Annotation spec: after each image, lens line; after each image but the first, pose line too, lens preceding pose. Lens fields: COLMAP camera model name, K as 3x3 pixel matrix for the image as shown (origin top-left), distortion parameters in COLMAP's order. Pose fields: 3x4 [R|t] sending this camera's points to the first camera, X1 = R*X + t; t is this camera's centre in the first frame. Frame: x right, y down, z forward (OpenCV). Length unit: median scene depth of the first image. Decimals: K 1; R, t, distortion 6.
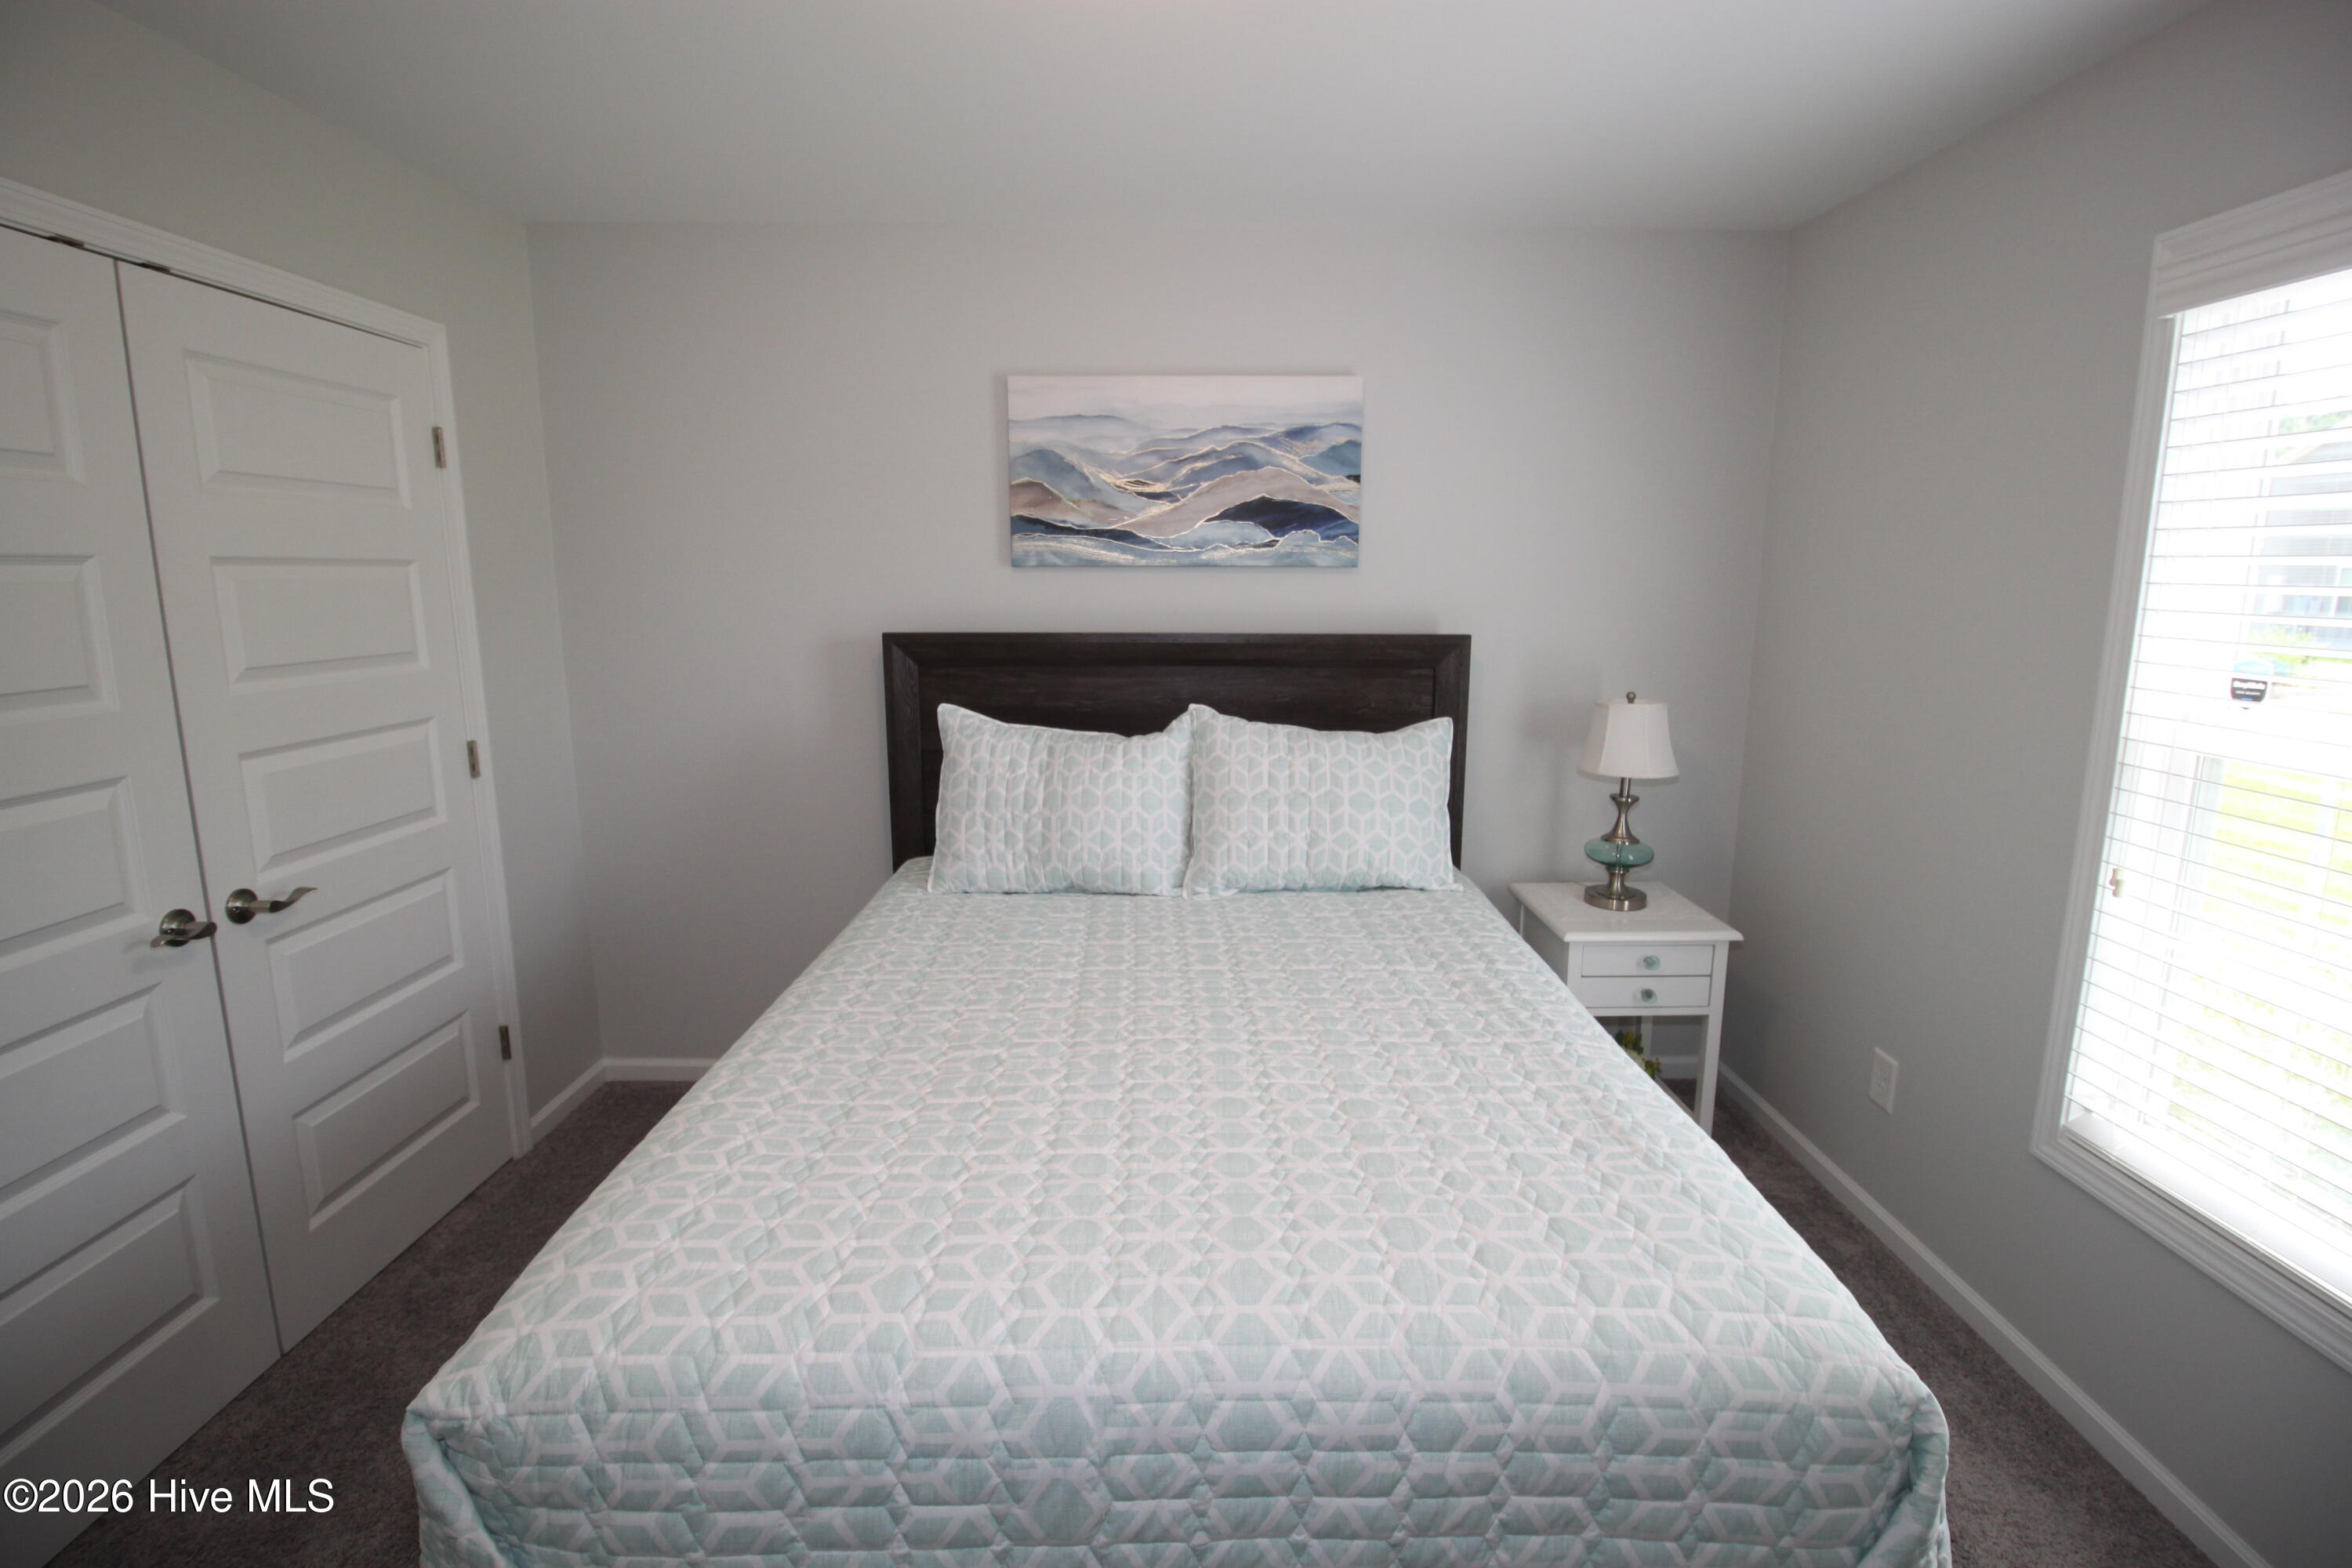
lens RADIAL K [[1084.7, 0, 1178.3], [0, 1084.7, 780.9], [0, 0, 1]] dist [-0.003188, -0.011418]
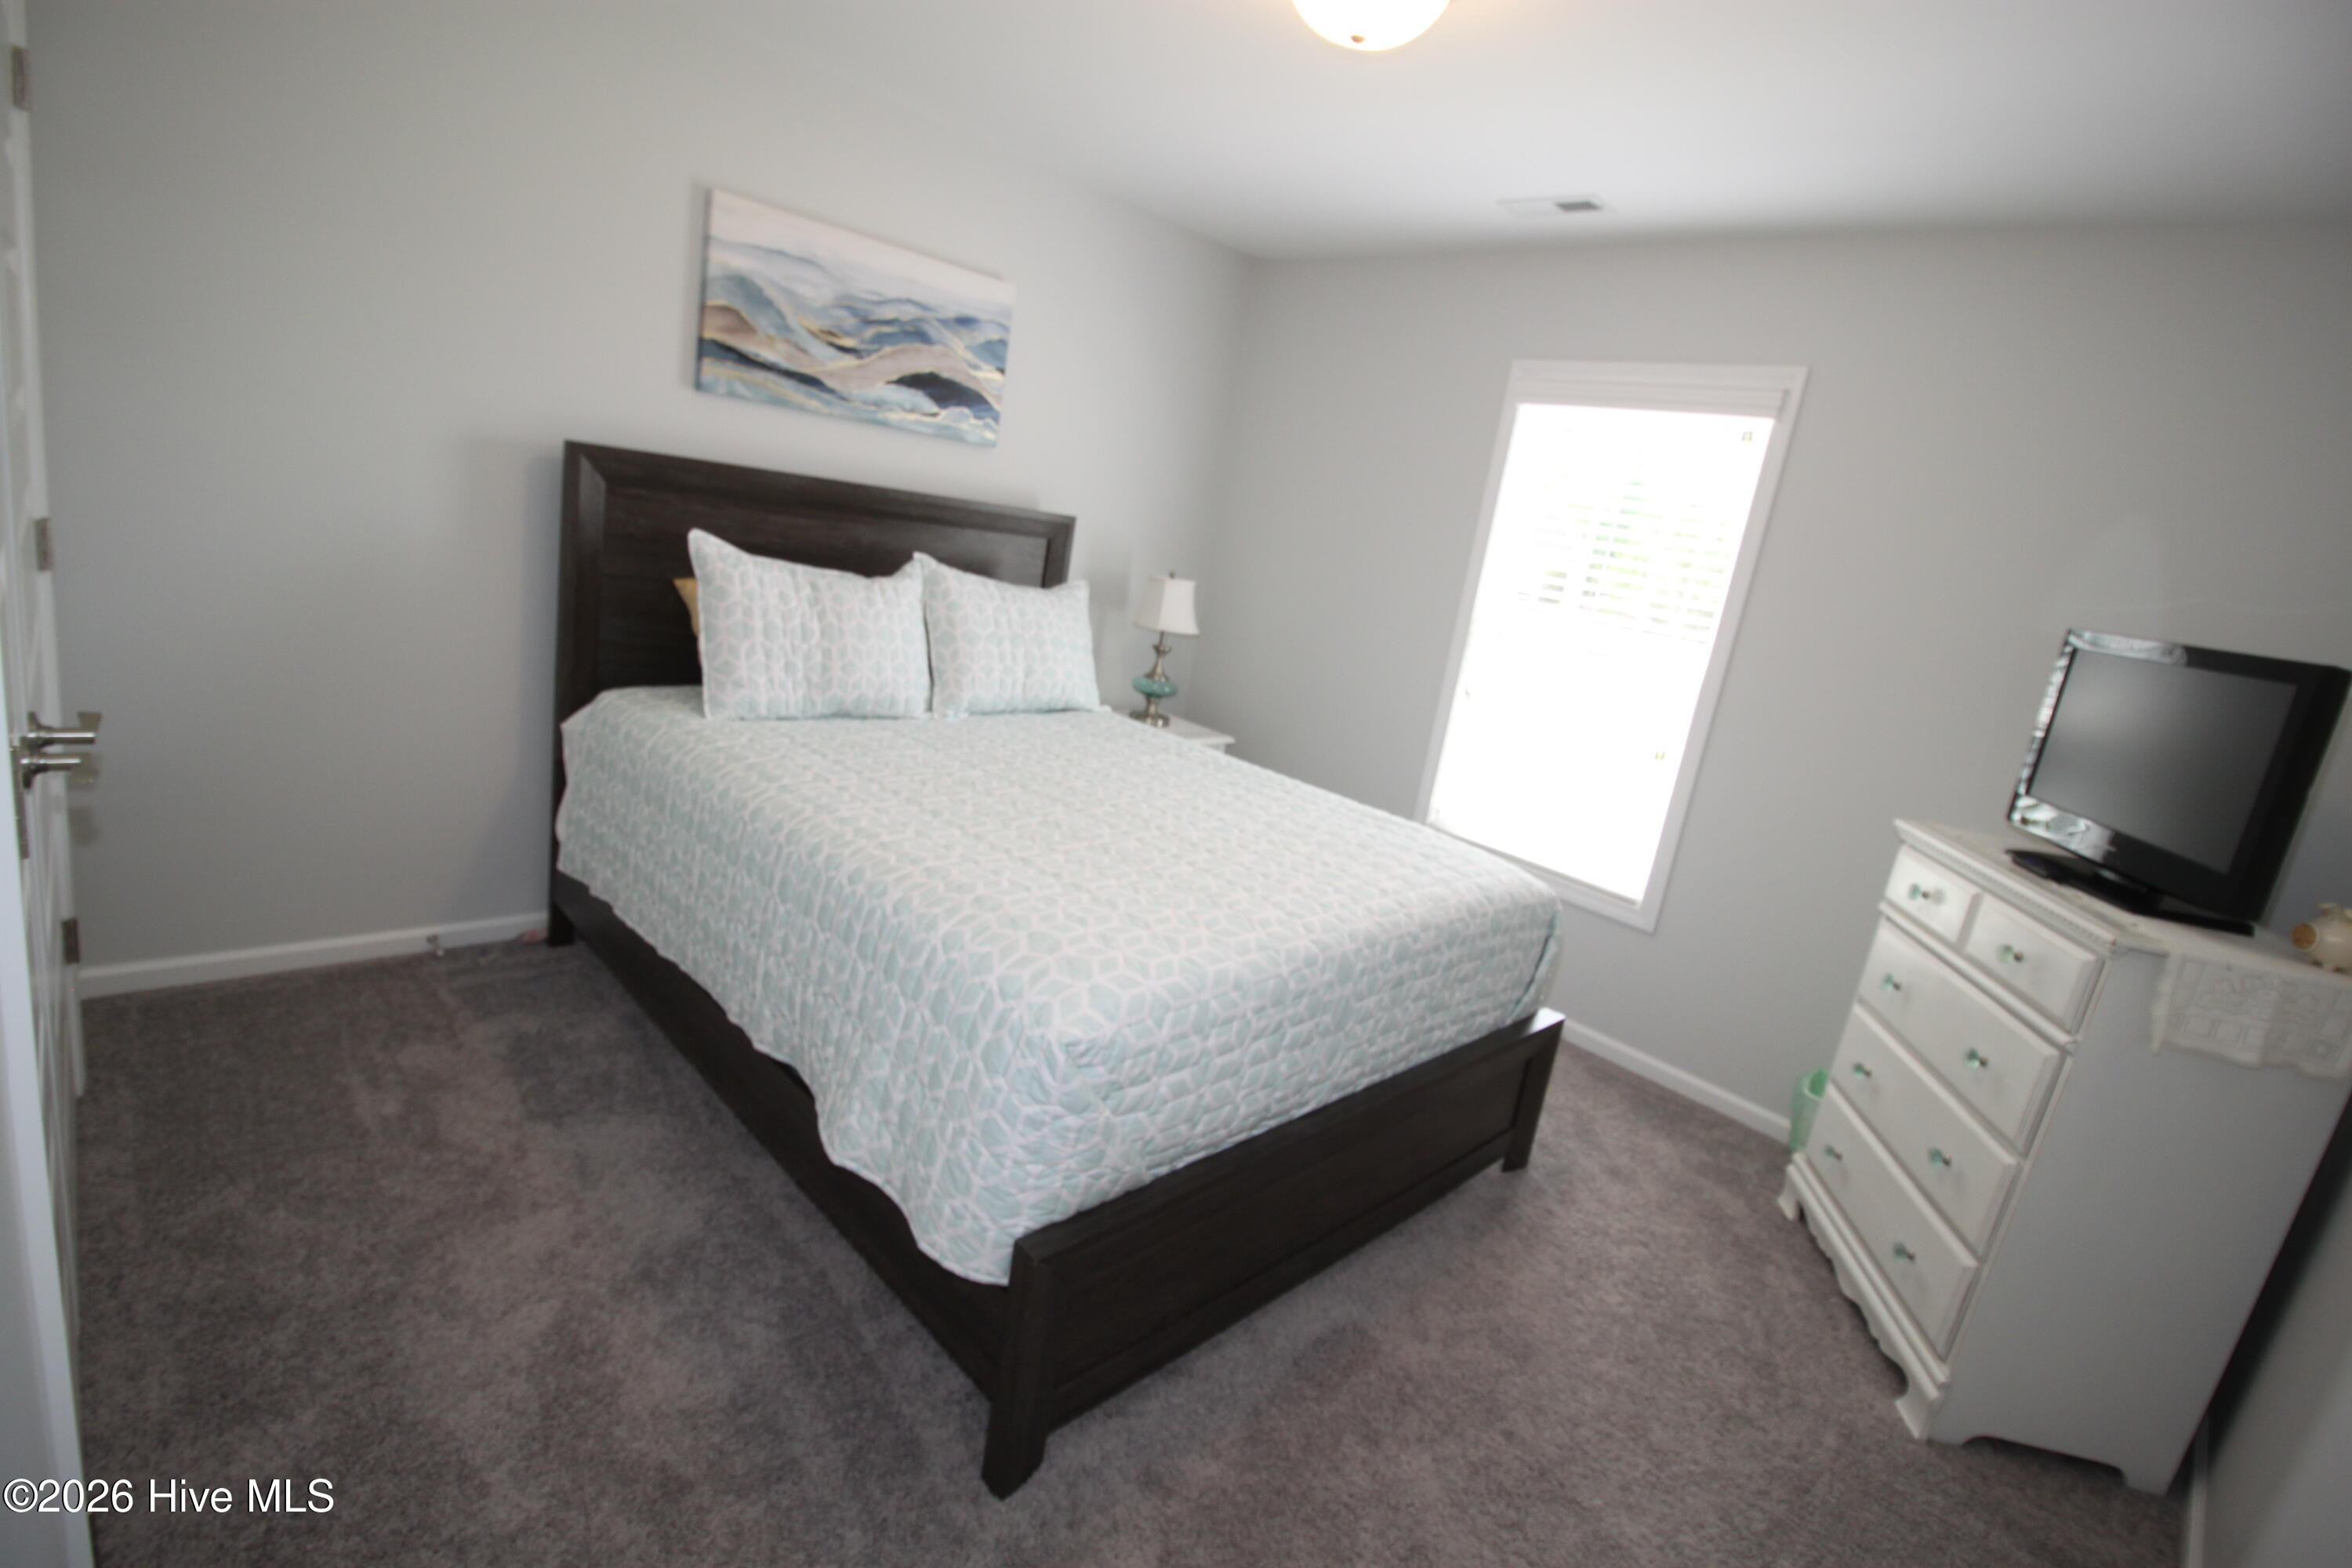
lens RADIAL K [[1084.7, 0, 1175.5], [0, 1084.7, 788.5], [0, 0, 1]] dist [-0.003188, -0.011418]
pose [[0.709927, -0.062287, 0.701515, -0.612258], [-0.031289, 0.992308, 0.119770, 0.030492], [-0.703580, -0.106977, 0.702518, -0.025661]]
